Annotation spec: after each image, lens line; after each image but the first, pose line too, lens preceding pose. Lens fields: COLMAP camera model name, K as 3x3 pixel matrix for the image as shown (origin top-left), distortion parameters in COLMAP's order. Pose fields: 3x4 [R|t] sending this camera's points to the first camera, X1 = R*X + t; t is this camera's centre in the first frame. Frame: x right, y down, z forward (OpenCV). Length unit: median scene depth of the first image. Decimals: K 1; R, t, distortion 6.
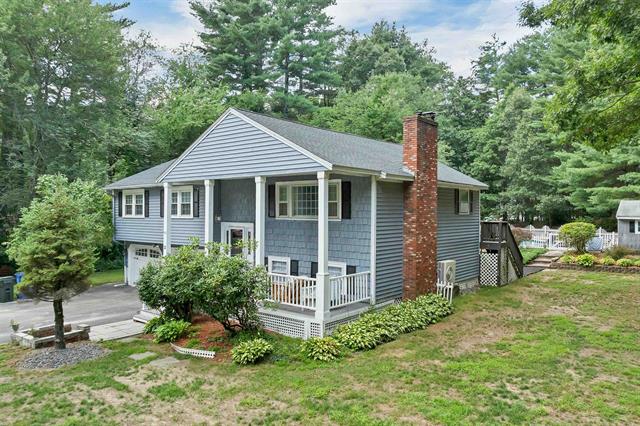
lens RADIAL K [[477.0, 0, 318.4], [0, 477.0, 213.2], [0, 0, 1]] dist [-0.044472, 0.025178]
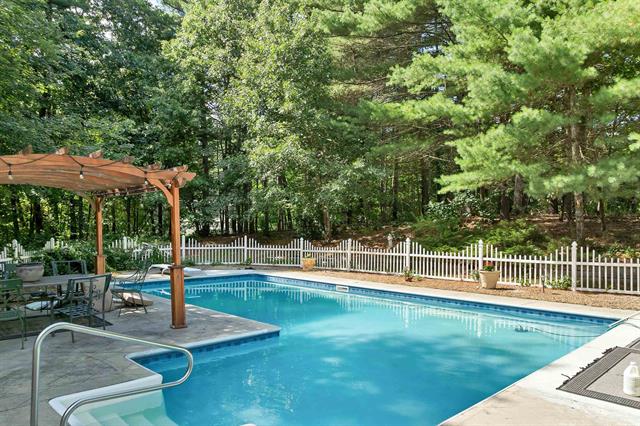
lens RADIAL K [[477.0, 0, 320.3], [0, 477.0, 215.8], [0, 0, 1]] dist [-0.044472, 0.025178]
pose [[0.786961, 0.004703, 0.616985, 0.456973], [0.008980, 0.999778, -0.019075, 0.028637], [-0.616937, 0.020552, 0.786744, 1.432040]]
